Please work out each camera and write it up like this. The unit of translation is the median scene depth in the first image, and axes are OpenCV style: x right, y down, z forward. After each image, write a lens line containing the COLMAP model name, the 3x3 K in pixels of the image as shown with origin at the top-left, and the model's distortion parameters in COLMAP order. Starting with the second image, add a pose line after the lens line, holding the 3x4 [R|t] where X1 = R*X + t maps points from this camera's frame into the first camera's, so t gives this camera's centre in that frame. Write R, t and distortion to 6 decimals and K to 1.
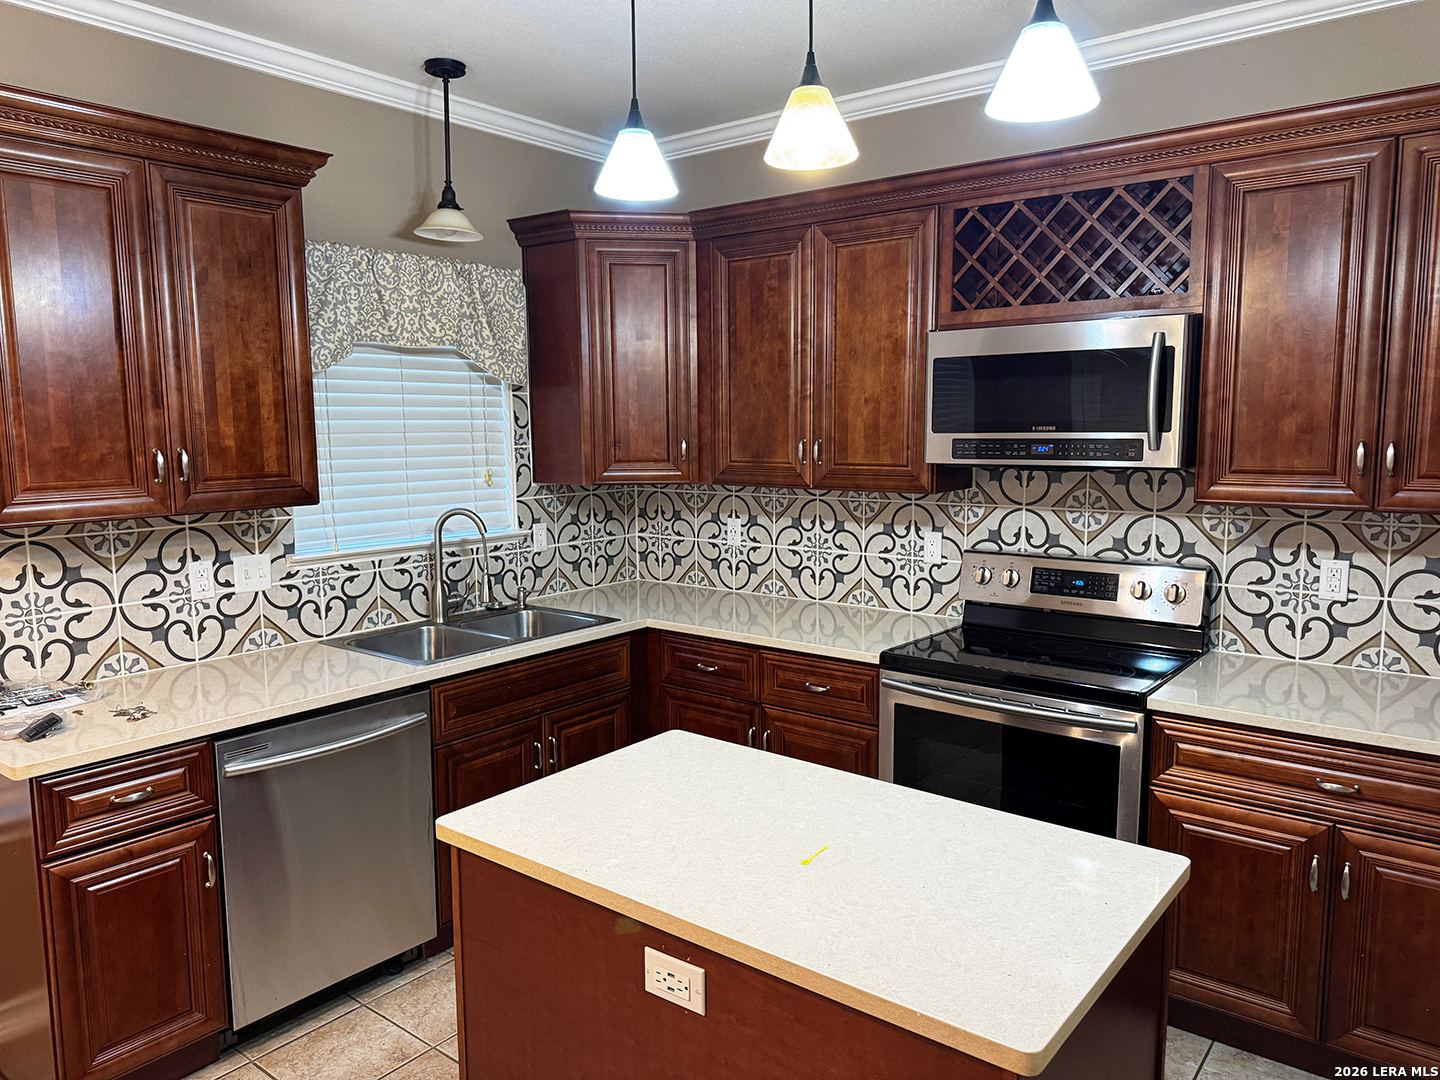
lens RADIAL K [[1011.0, 0, 720.0], [0, 1011.0, 540.0], [0, 0, 1]] dist [0.098267, -0.133997]
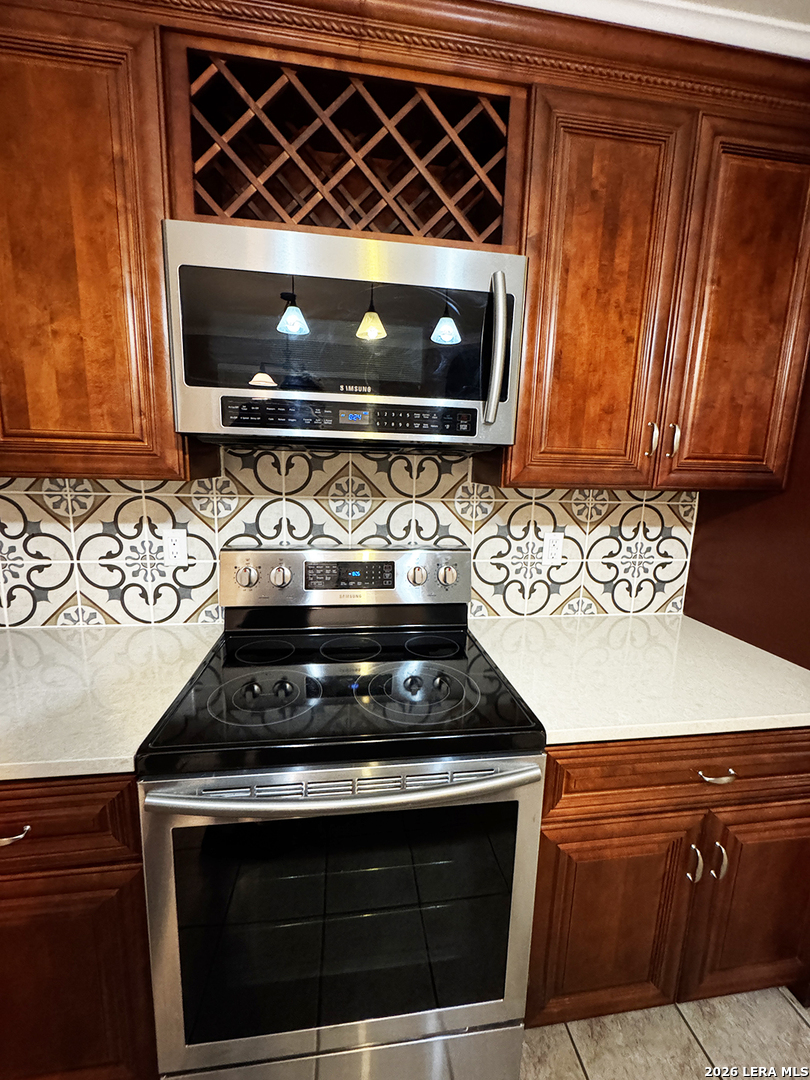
lens RADIAL K [[430.1, 0, 404.1], [0, 430.1, 539.4], [0, 0, 1]] dist [-0.003495, -0.000089]
pose [[0.692676, -0.094009, 0.715096, 0.096943], [0.052478, 0.995410, 0.080027, -0.020684], [-0.719337, -0.017906, 0.694430, 0.694136]]
